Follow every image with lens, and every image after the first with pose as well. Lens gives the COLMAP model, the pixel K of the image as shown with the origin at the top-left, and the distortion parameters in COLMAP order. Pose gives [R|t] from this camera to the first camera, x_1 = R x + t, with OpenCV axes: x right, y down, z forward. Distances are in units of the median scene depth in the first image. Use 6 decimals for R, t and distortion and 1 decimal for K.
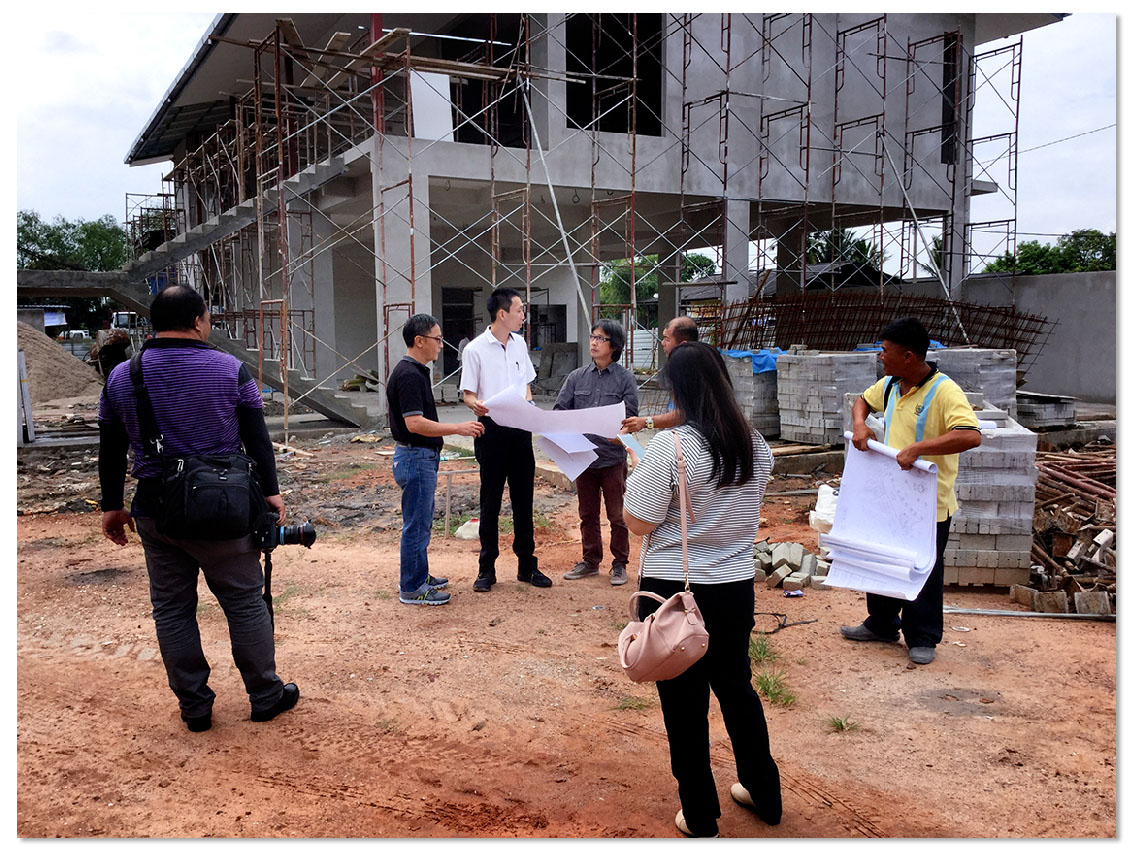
lens RADIAL K [[980.7, 0, 566.5], [0, 980.7, 425.0], [0, 0, 1]] dist [0.103306, -0.196278]
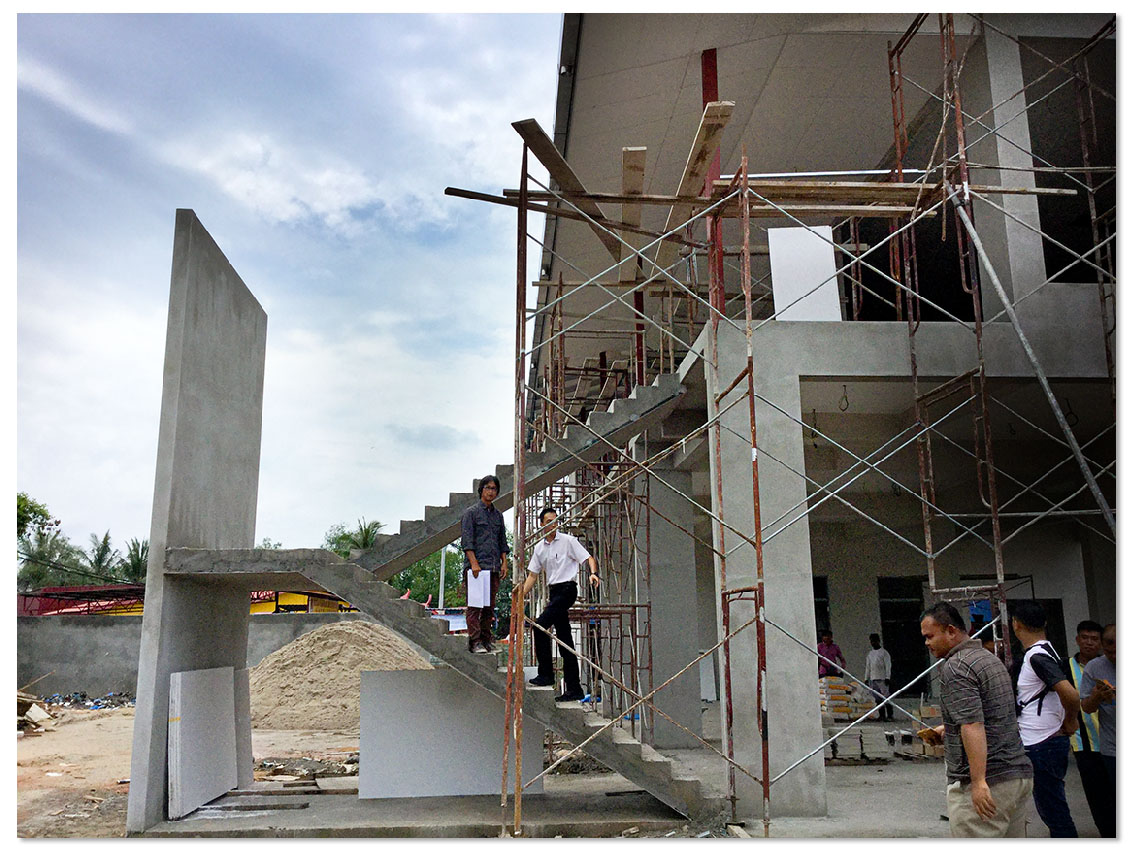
lens RADIAL K [[980.7, 0, 566.5], [0, 980.7, 425.0], [0, 0, 1]] dist [0.103306, -0.196278]
pose [[0.902724, -0.089114, -0.420890, -0.017407], [-0.039873, 0.956771, -0.288095, -0.045554], [0.428369, 0.276852, 0.860147, 0.438022]]
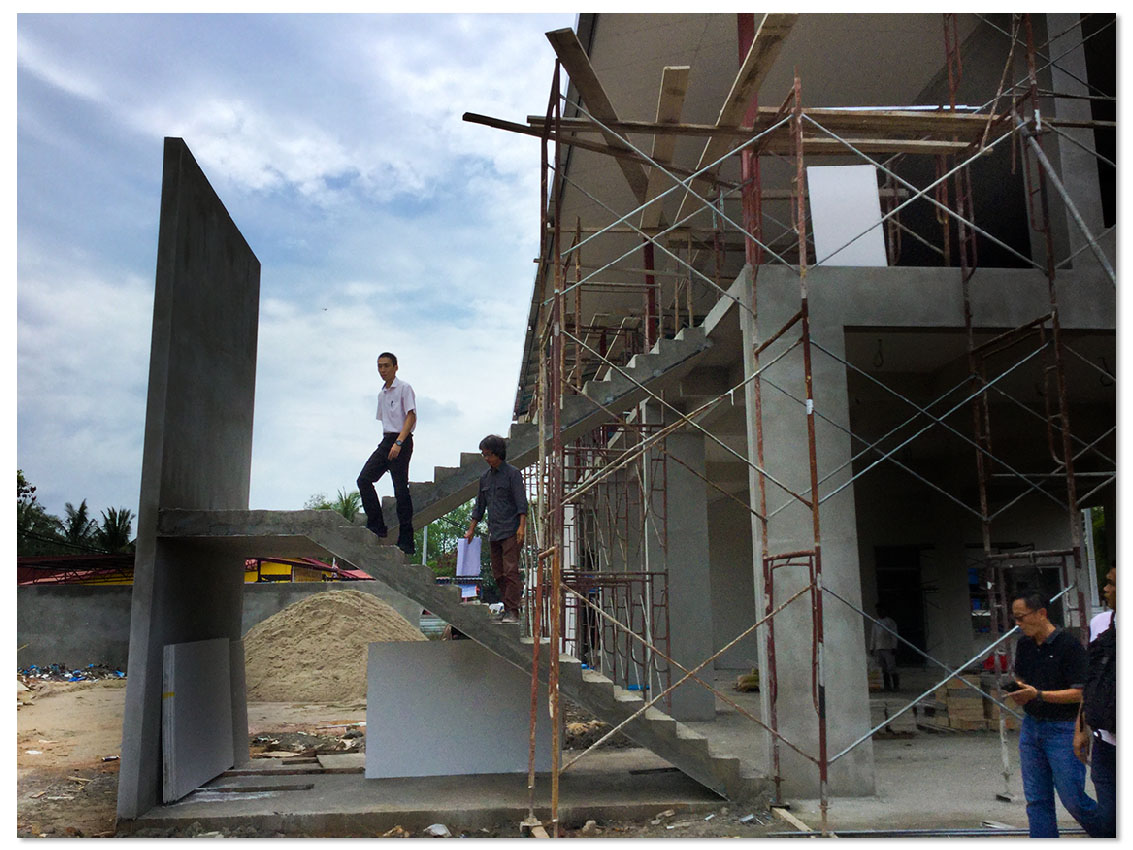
lens RADIAL K [[980.7, 0, 566.5], [0, 980.7, 425.0], [0, 0, 1]] dist [0.103306, -0.196278]
pose [[0.911781, -0.074187, -0.403920, -0.062408], [-0.037011, 0.964702, -0.260730, -0.047940], [0.409005, 0.252678, 0.876851, 0.469884]]
